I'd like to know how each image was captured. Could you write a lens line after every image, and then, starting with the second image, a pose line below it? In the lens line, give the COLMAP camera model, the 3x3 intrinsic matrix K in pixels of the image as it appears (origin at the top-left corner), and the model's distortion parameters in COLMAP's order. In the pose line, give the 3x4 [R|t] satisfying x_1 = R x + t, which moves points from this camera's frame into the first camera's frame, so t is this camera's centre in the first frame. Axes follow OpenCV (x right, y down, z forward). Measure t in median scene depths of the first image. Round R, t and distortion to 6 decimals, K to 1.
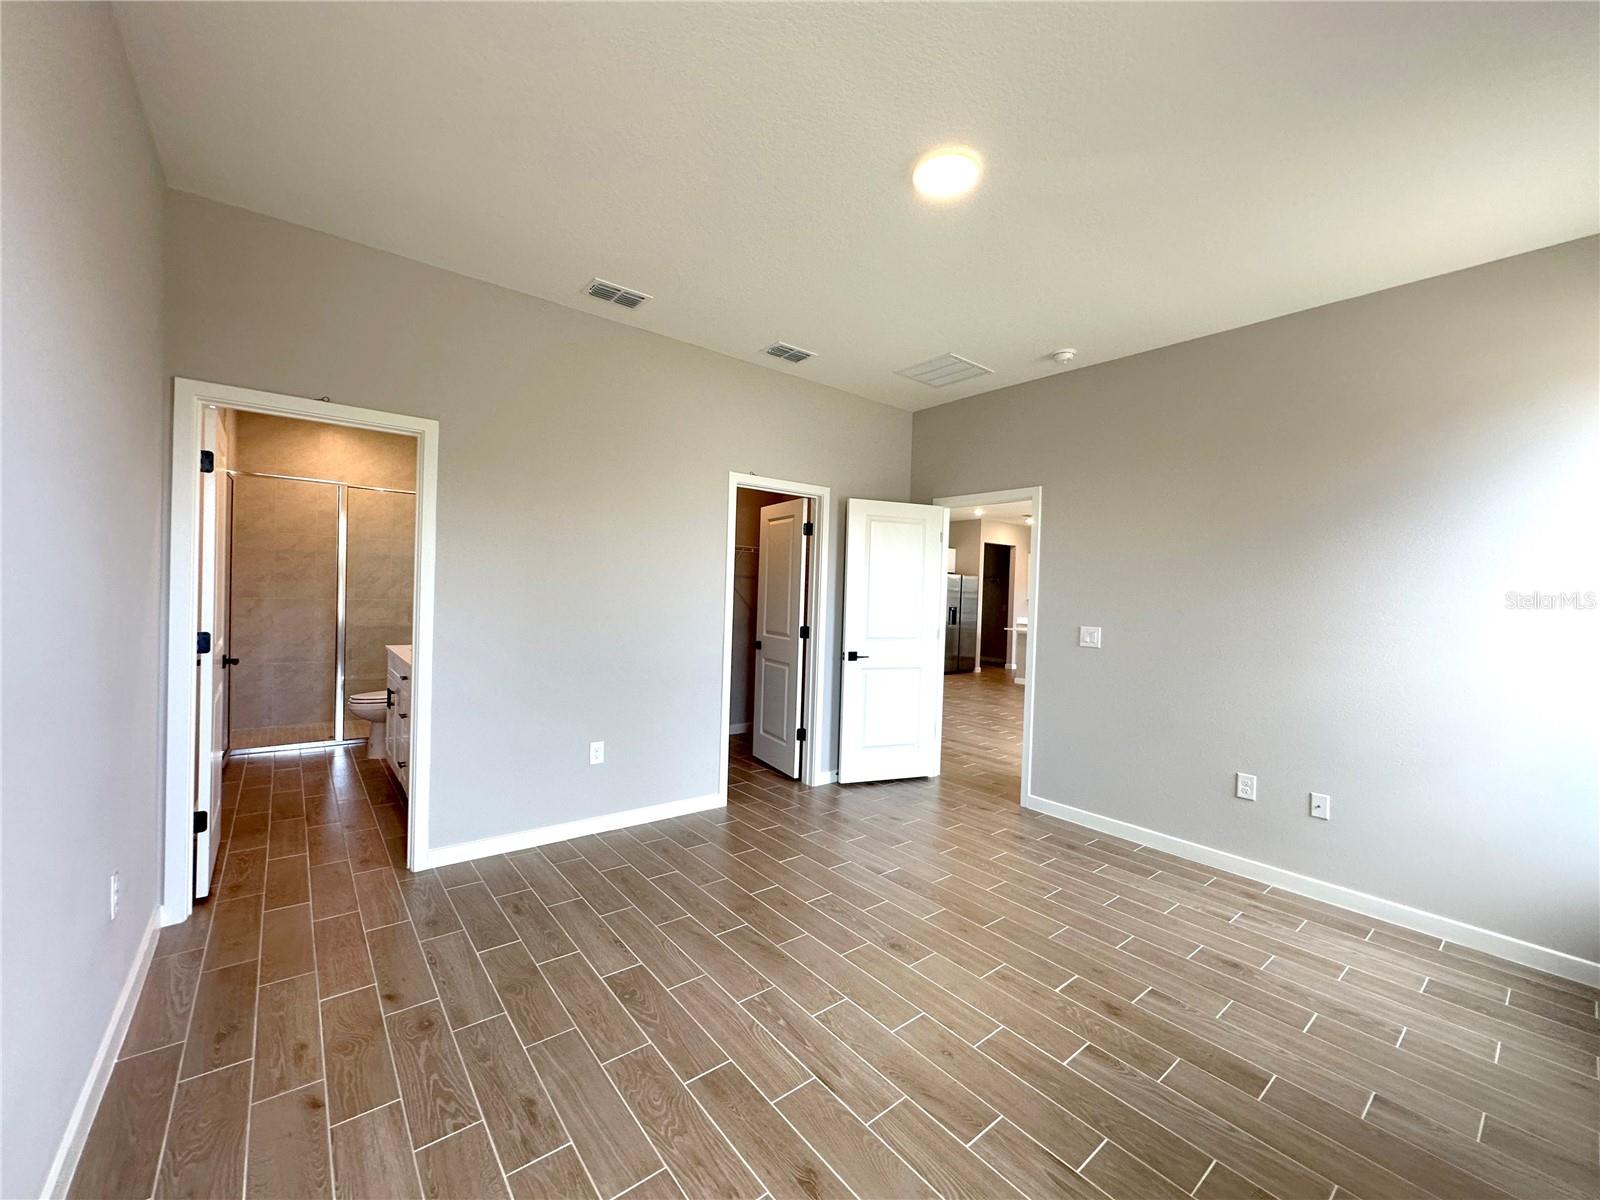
lens RADIAL K [[638.5, 0, 790.8], [0, 638.5, 608.6], [0, 0, 1]] dist [-0.003079, 0.000431]
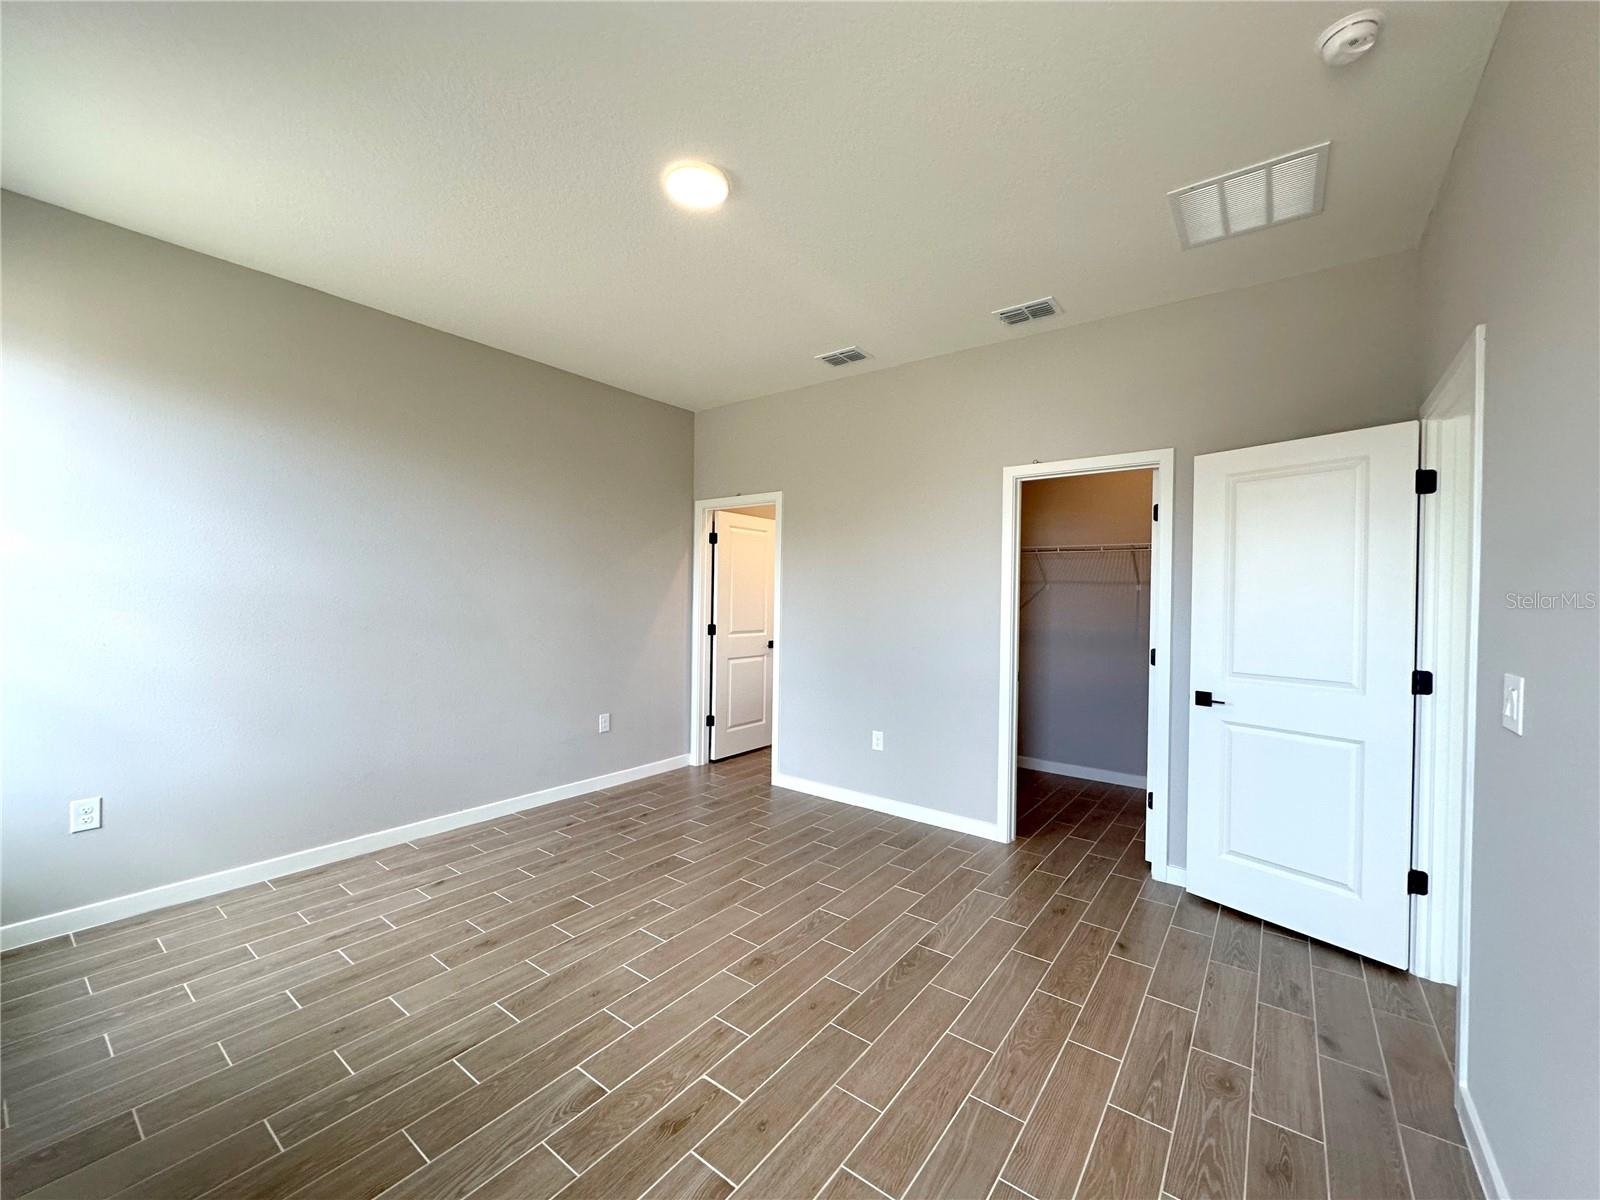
lens RADIAL K [[638.5, 0, 798.4], [0, 638.5, 595.3], [0, 0, 1]] dist [-0.003079, 0.000431]
pose [[0.251745, -0.029744, -0.967336, 0.919043], [-0.039525, 0.998378, -0.040984, 0.020392], [0.966986, 0.048551, 0.250161, 0.658447]]
